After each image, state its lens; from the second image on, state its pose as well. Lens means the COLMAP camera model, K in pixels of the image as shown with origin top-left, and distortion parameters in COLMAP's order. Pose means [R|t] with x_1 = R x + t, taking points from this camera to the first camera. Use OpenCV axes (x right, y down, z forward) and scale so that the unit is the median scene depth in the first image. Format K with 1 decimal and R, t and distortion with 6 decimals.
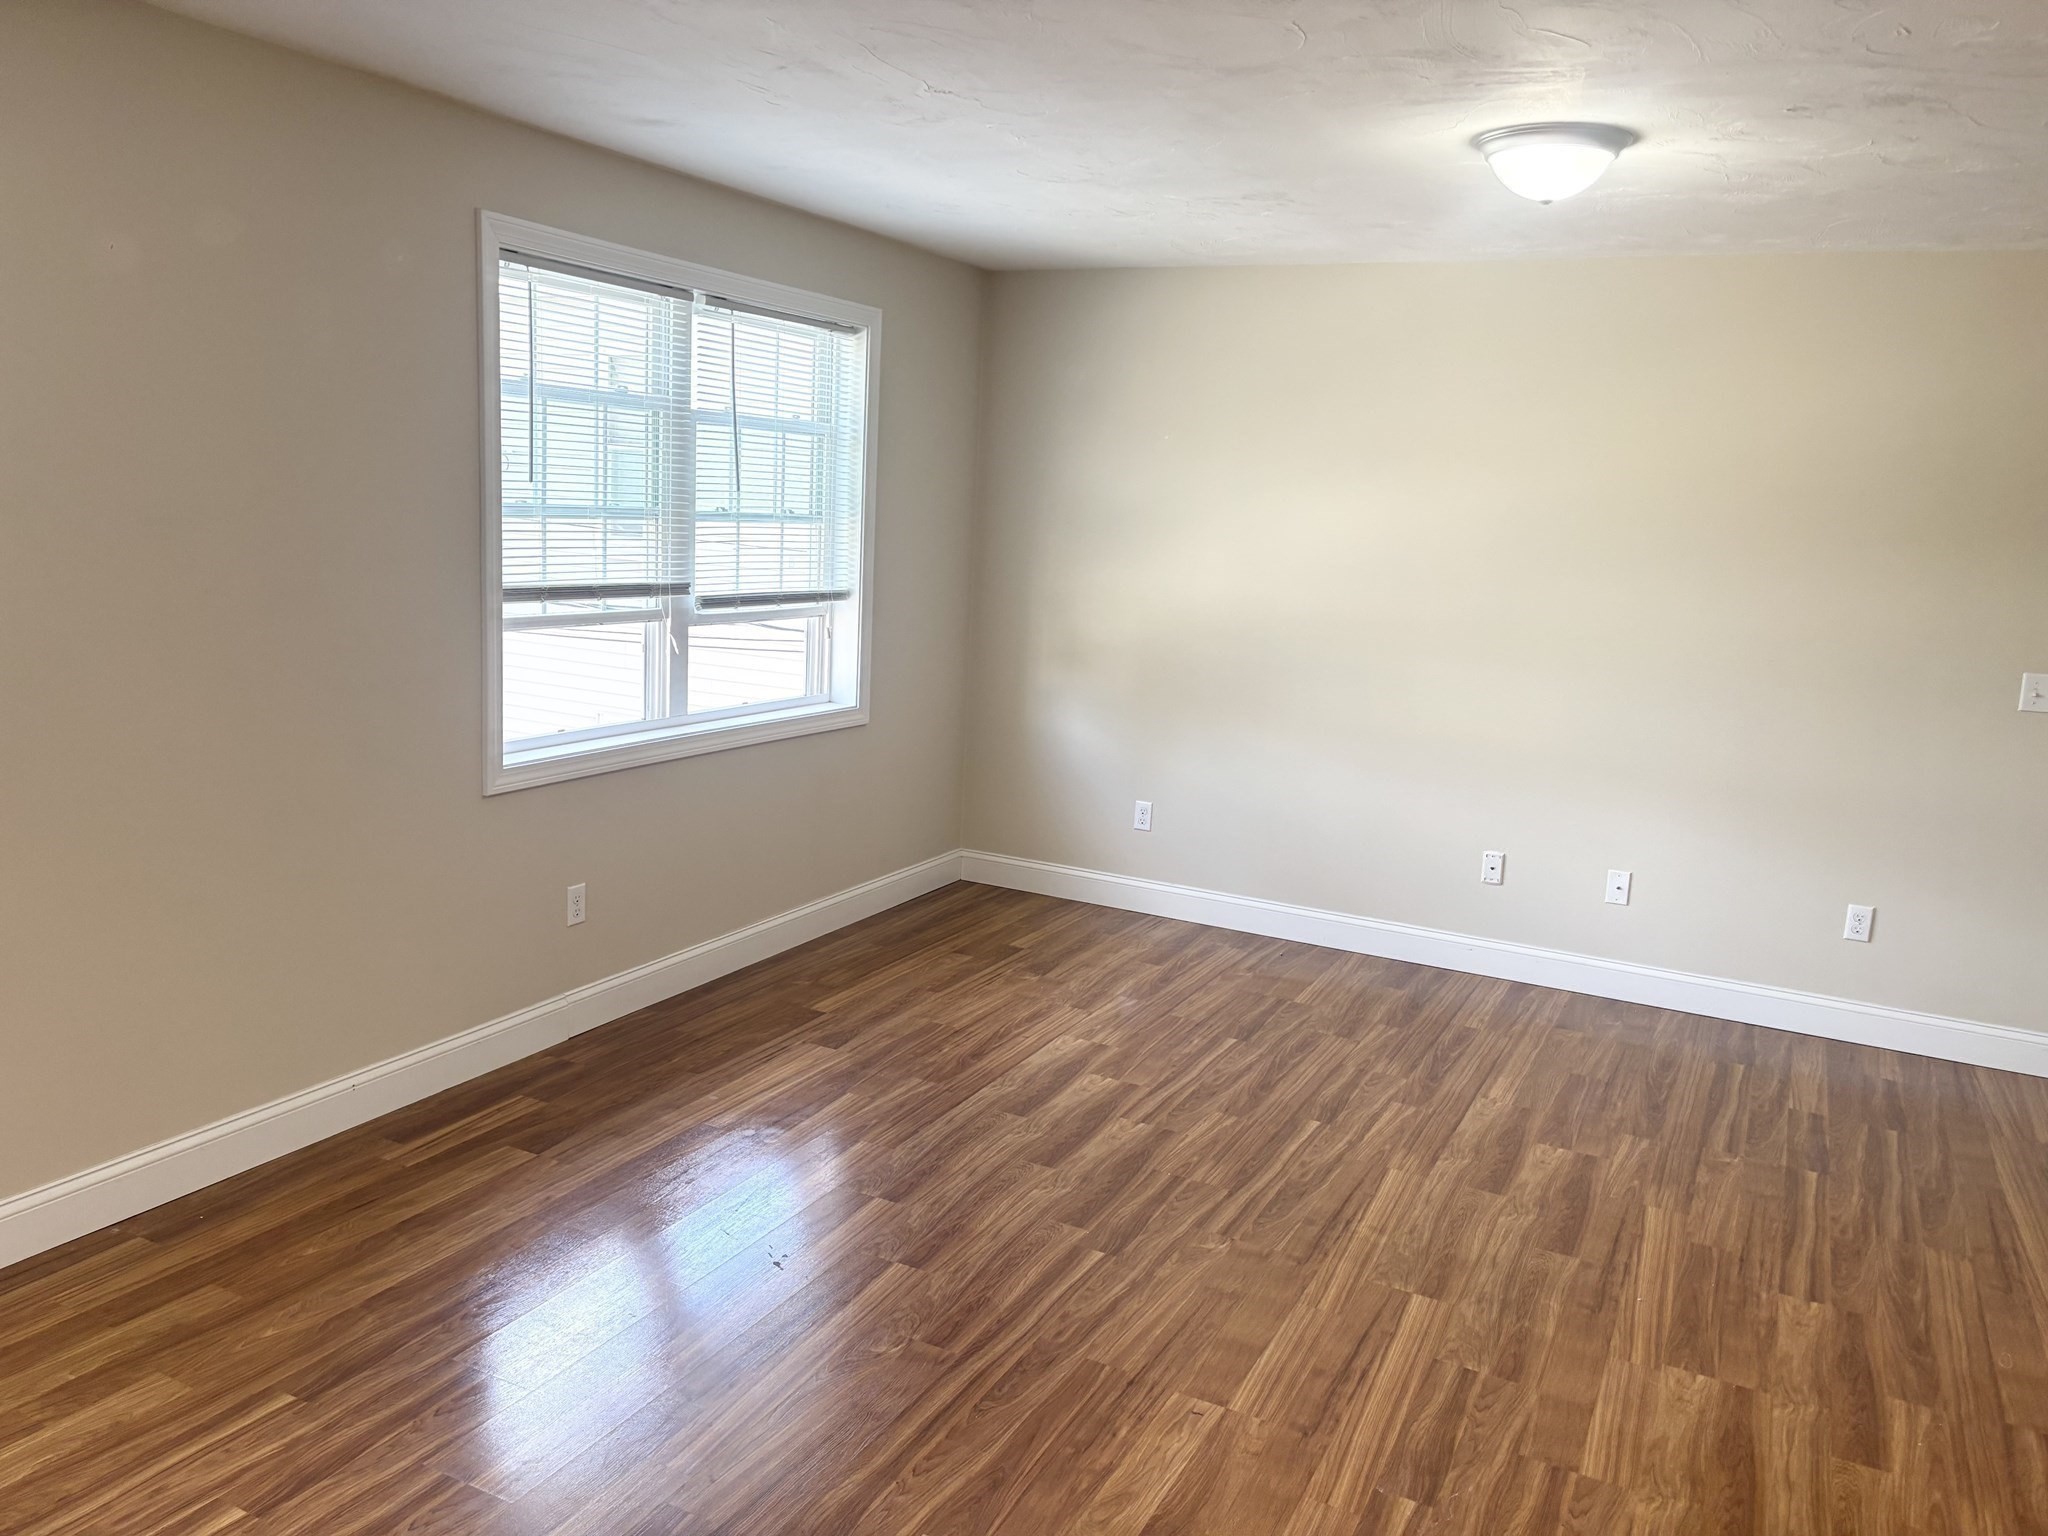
lens RADIAL K [[1544.8, 0, 1025.1], [0, 1544.8, 780.4], [0, 0, 1]] dist [0.055533, -0.066101]
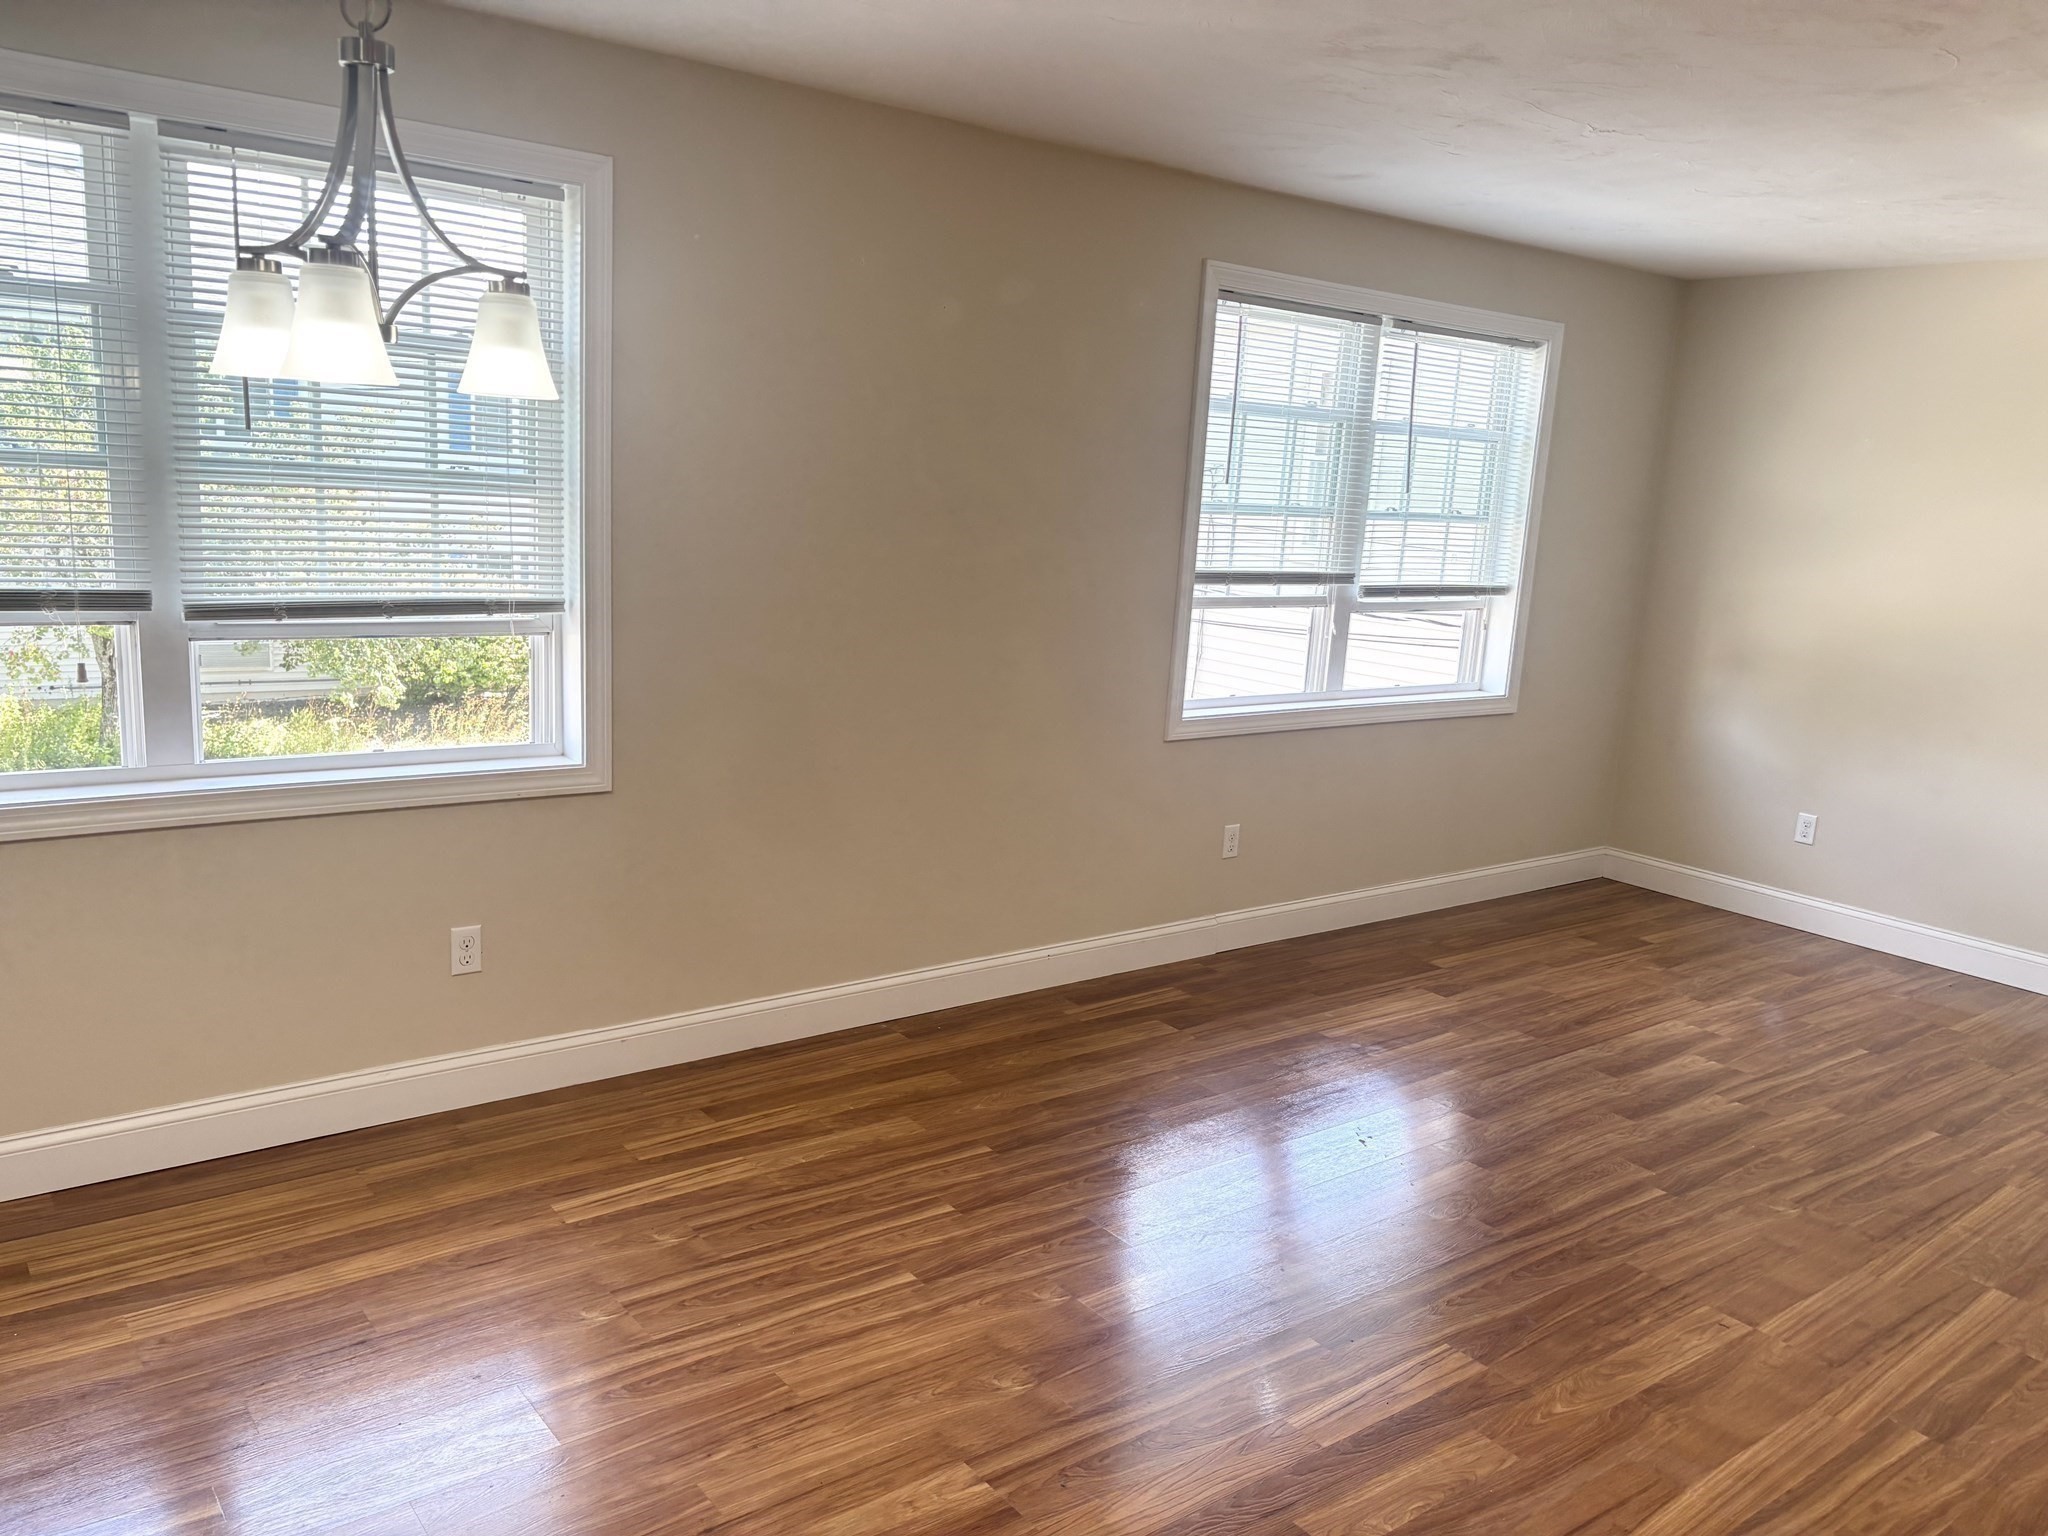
lens RADIAL K [[1544.8, 0, 1025.1], [0, 1544.8, 780.4], [0, 0, 1]] dist [0.055533, -0.066101]
pose [[0.902345, 0.084208, -0.422709, 0.062820], [-0.088429, 0.996036, 0.009655, 0.036498], [0.421846, 0.028667, 0.906214, -0.134801]]
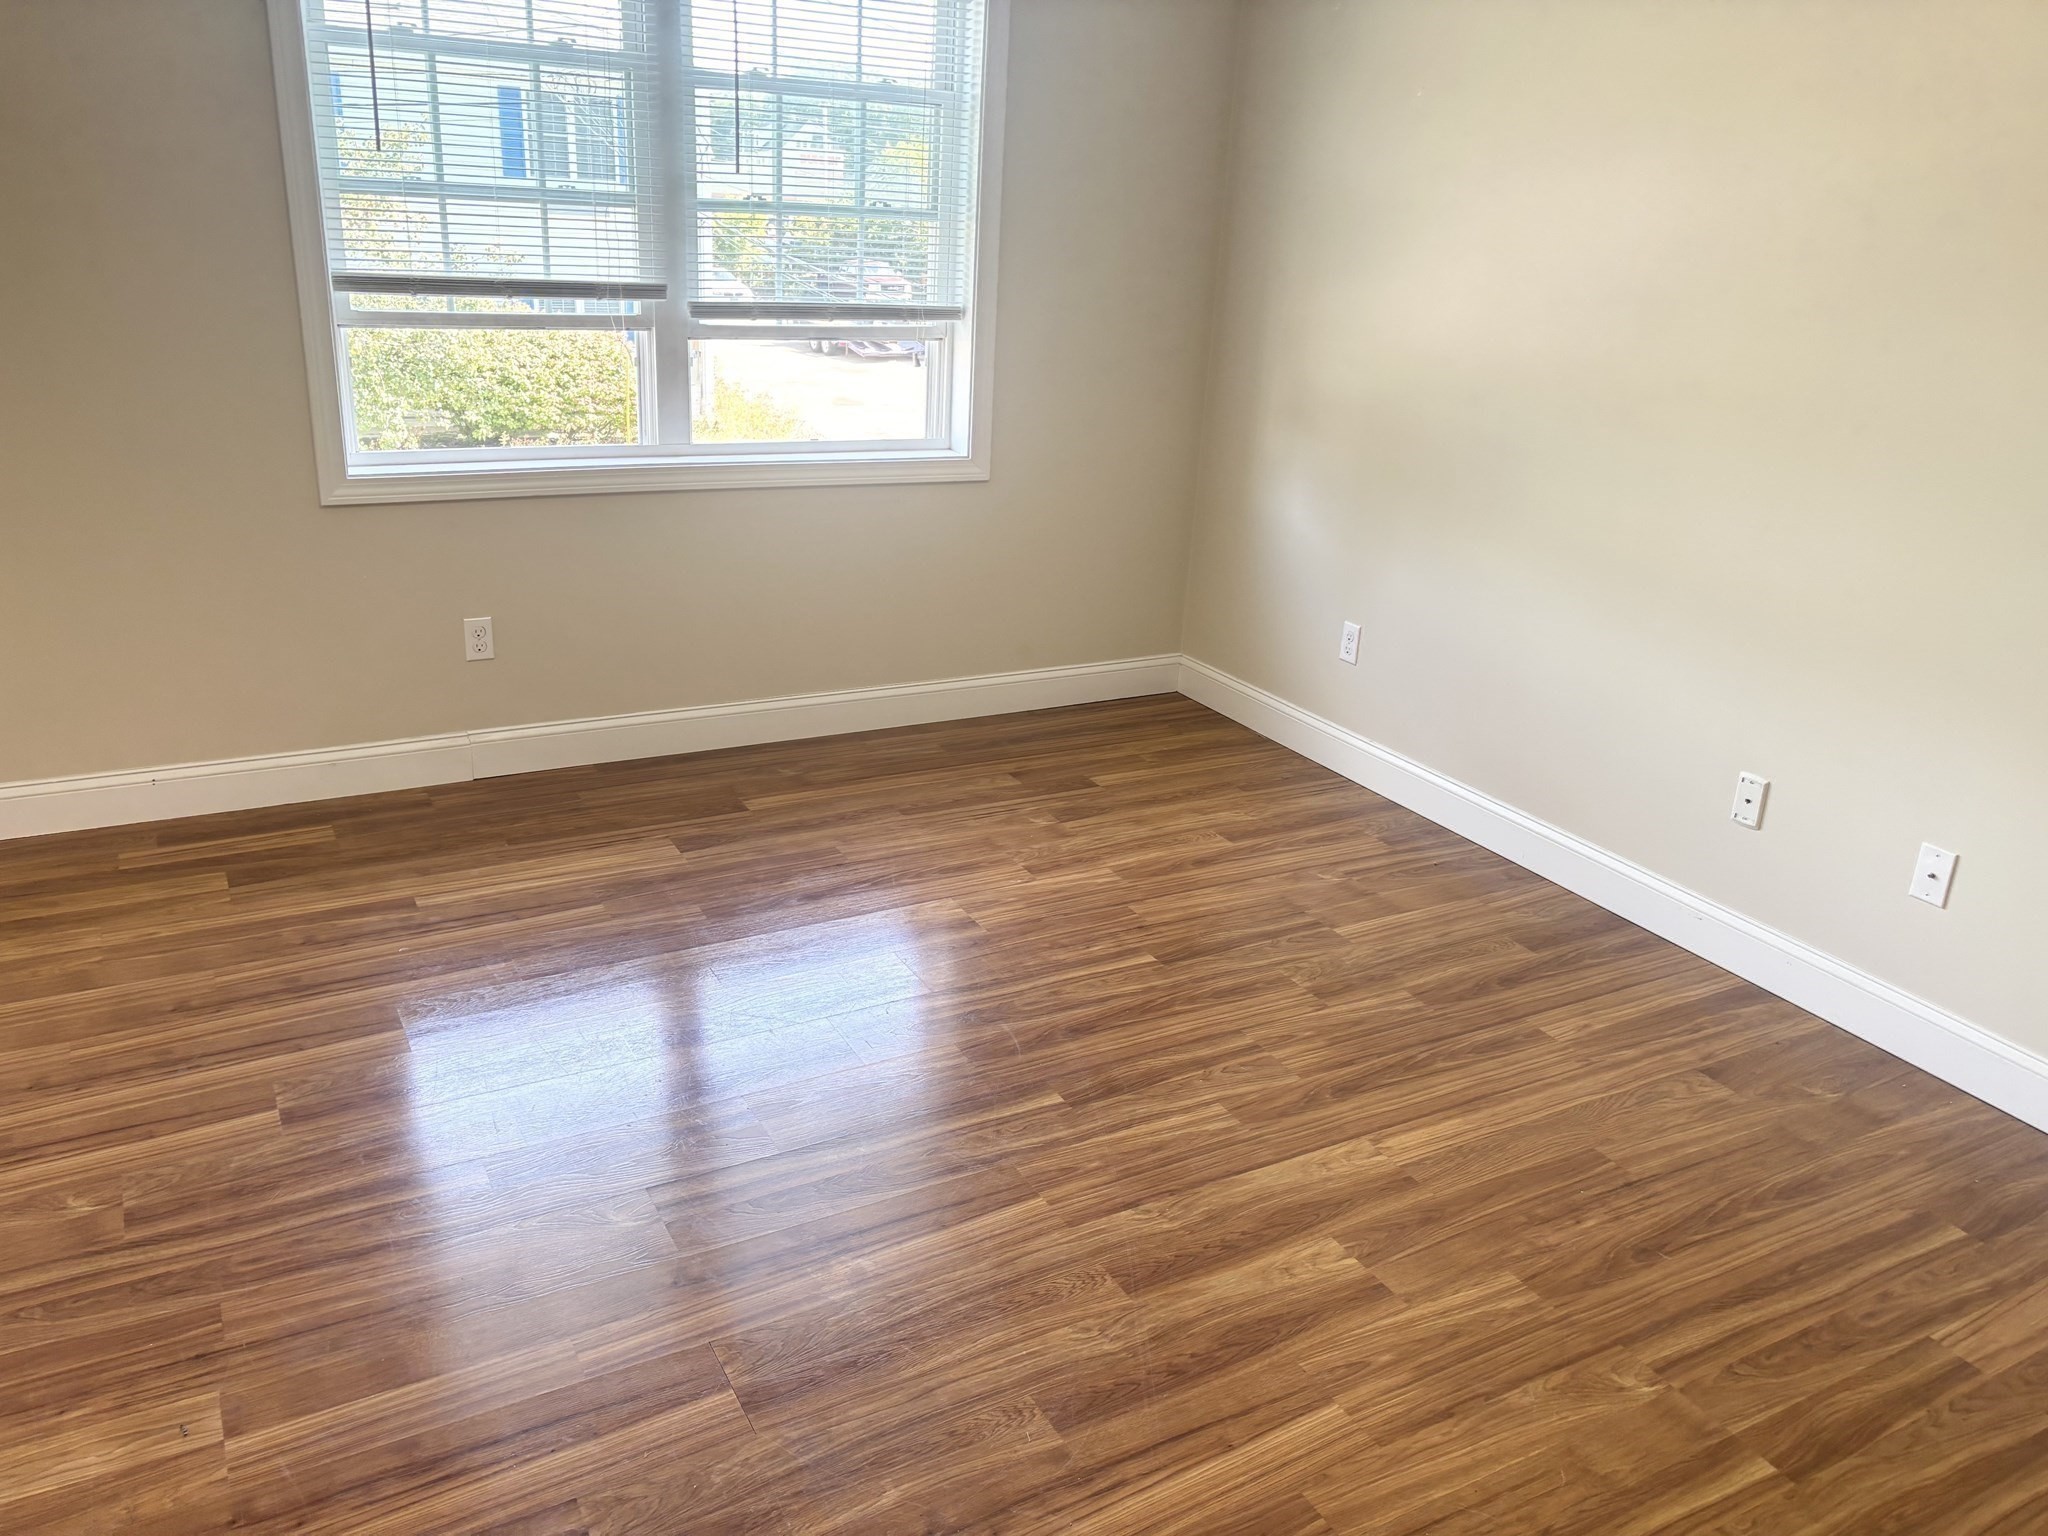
lens RADIAL K [[1552.2, 0, 1013.8], [0, 1552.2, 778.6], [0, 0, 1]] dist [0.058206, -0.071555]
pose [[0.829699, 0.188400, -0.525457, 0.477810], [-0.109696, 0.977998, 0.177446, -0.038389], [0.547326, -0.089587, 0.832111, 0.398333]]
